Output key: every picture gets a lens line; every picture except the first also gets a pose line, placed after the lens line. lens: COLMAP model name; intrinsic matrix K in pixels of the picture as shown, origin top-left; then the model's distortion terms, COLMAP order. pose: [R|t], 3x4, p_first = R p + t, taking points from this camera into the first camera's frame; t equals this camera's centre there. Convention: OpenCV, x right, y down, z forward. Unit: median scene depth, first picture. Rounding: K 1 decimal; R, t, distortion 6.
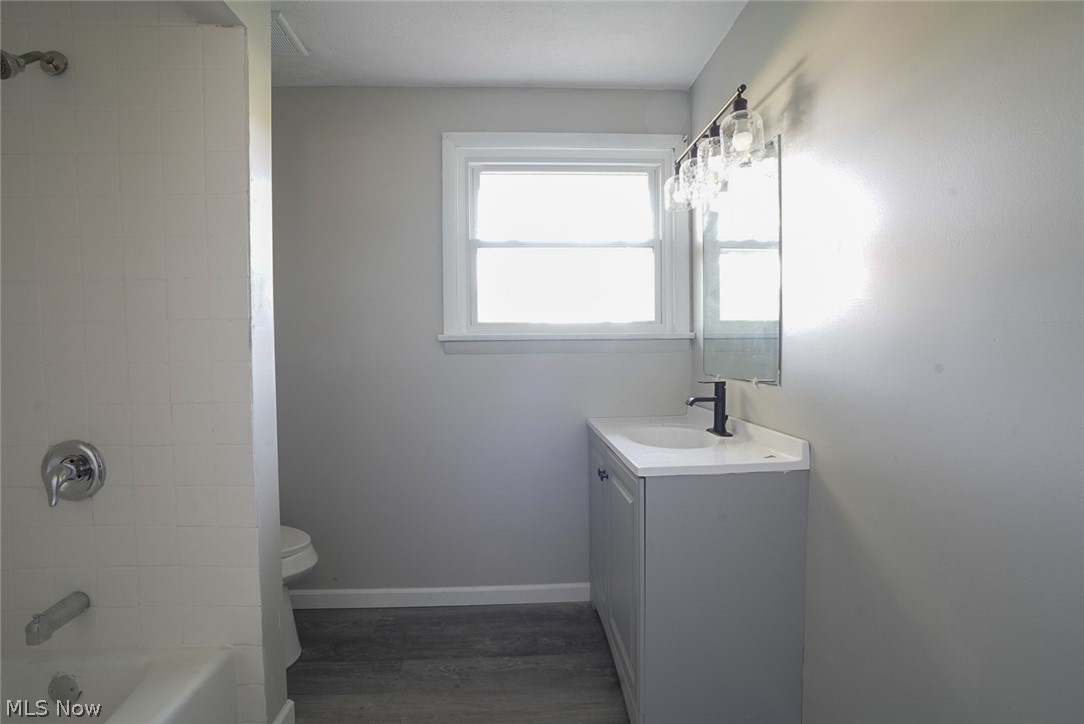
lens RADIAL K [[507.6, 0, 550.3], [0, 507.6, 359.7], [0, 0, 1]] dist [-0.038686, 0.005723]
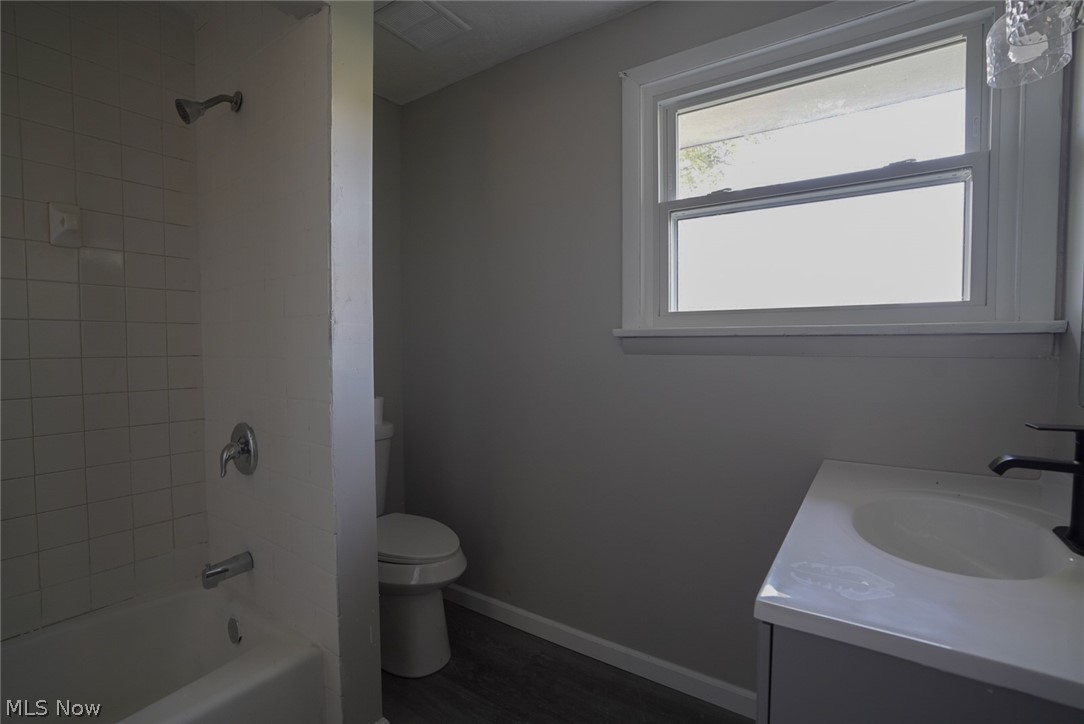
lens RADIAL K [[507.6, 0, 536.2], [0, 507.6, 363.9], [0, 0, 1]] dist [-0.038686, 0.005723]
pose [[0.781532, 0.031191, -0.623085, 0.218109], [-0.021032, 0.999499, 0.023653, -0.013170], [0.623511, -0.005381, 0.781796, 0.360724]]
